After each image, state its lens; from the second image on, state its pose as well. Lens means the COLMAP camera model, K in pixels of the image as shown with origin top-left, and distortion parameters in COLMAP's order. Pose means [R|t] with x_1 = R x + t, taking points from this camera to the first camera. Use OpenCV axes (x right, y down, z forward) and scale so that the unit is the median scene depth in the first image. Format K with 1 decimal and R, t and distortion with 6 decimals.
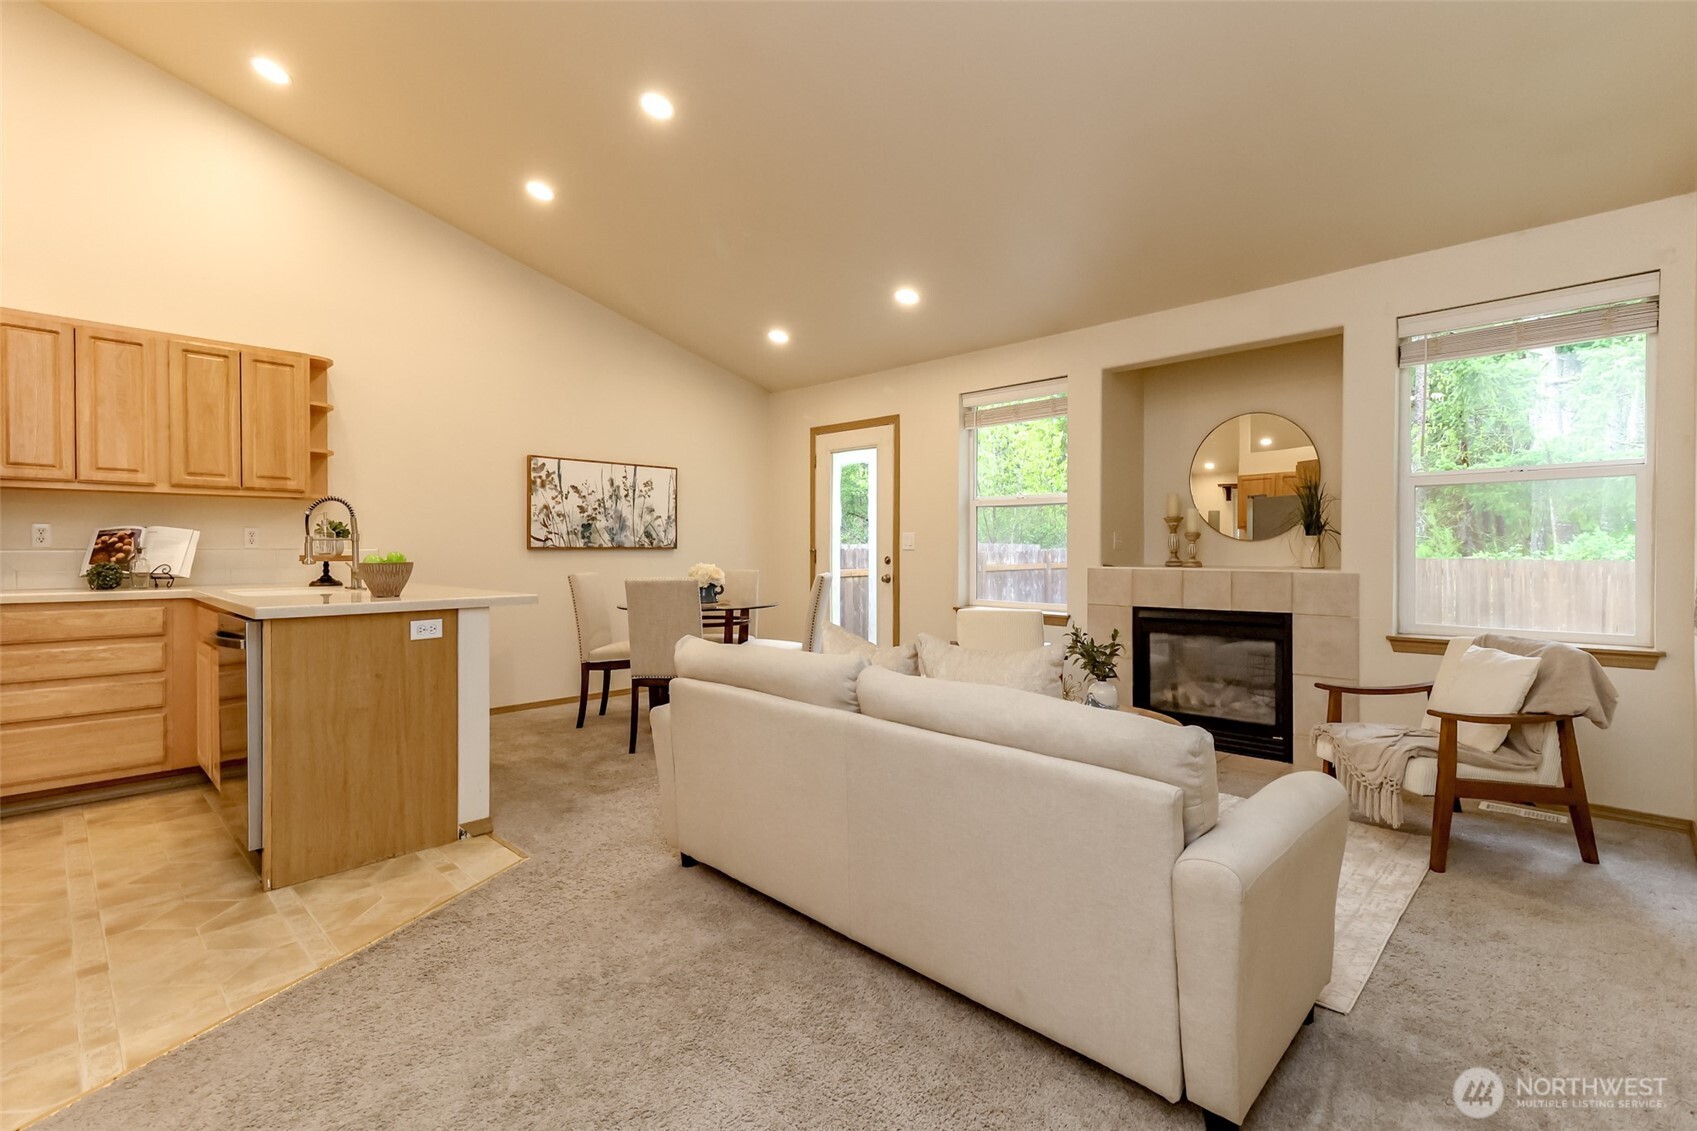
lens RADIAL K [[762.8, 0, 839.0], [0, 762.8, 561.9], [0, 0, 1]] dist [0.000480, 0.000207]
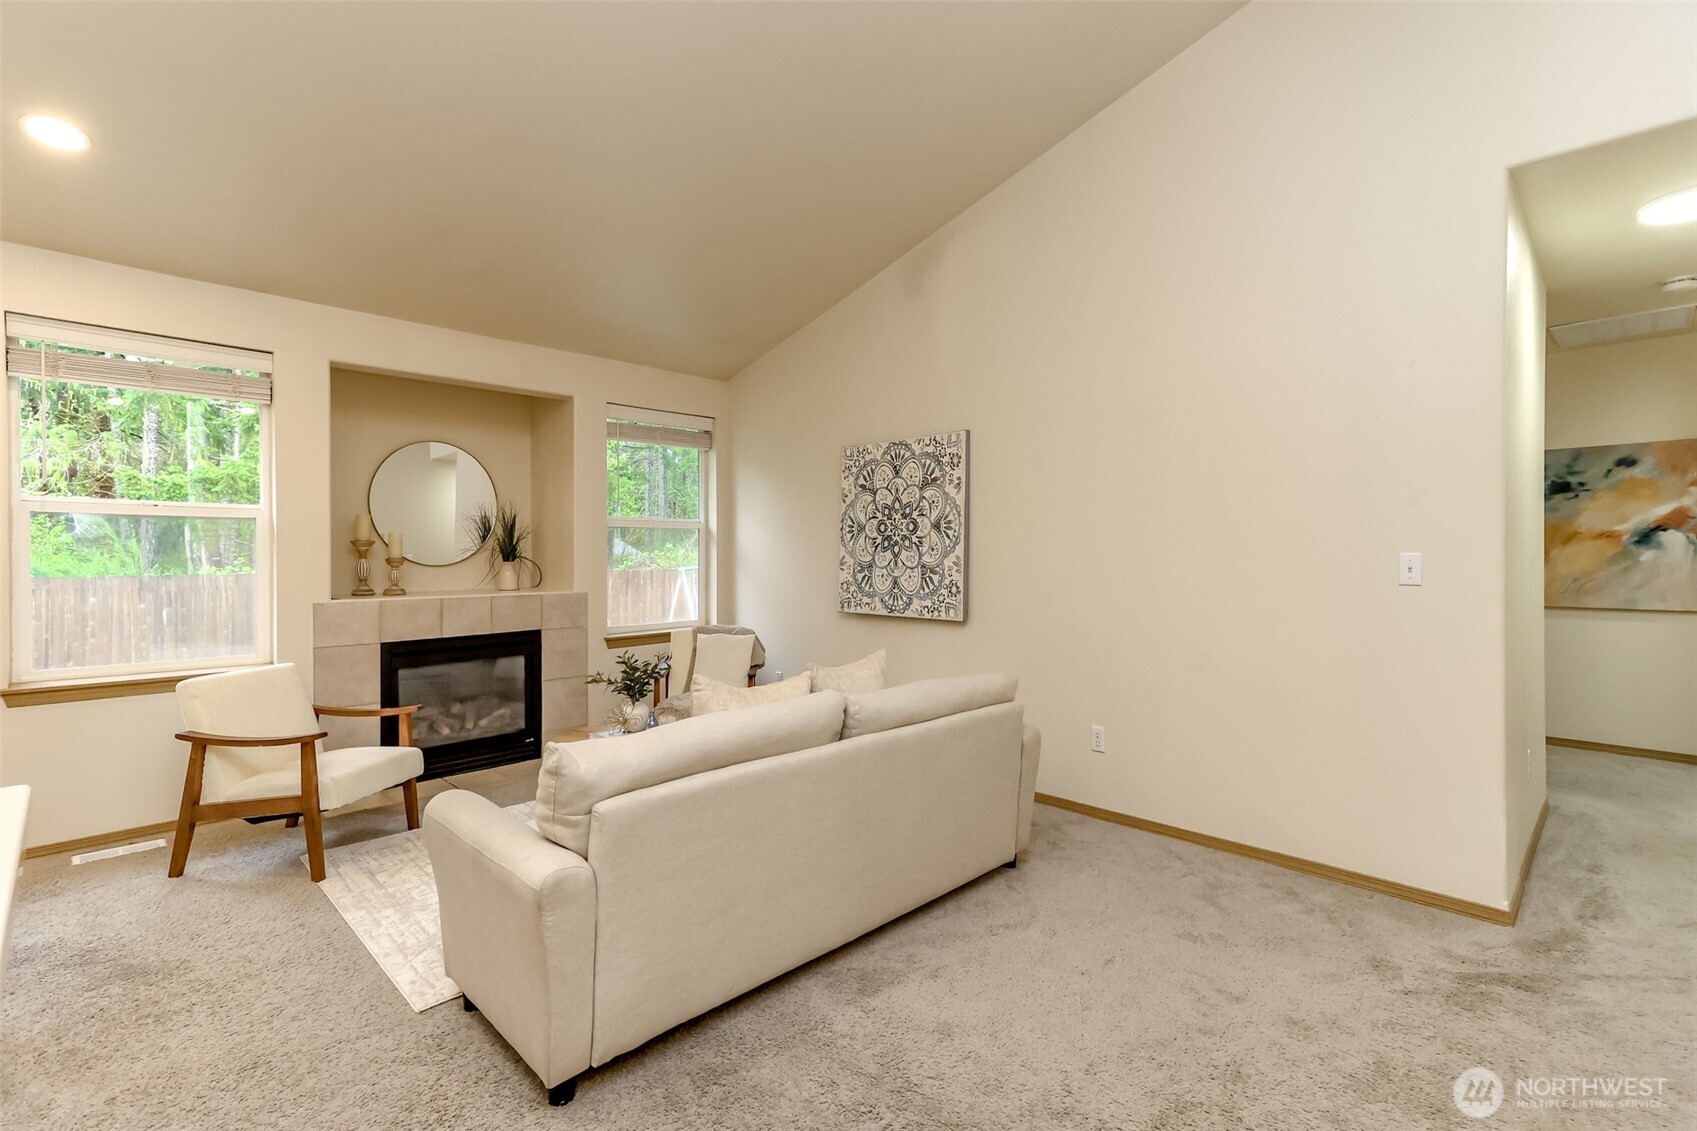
lens RADIAL K [[762.8, 0, 839.0], [0, 762.8, 561.9], [0, 0, 1]] dist [0.000480, 0.000207]
pose [[-0.003682, 0.004898, 0.999981, -0.523388], [0.036131, 0.999336, -0.004762, -0.011891], [-0.999340, 0.036113, -0.003857, 0.497691]]
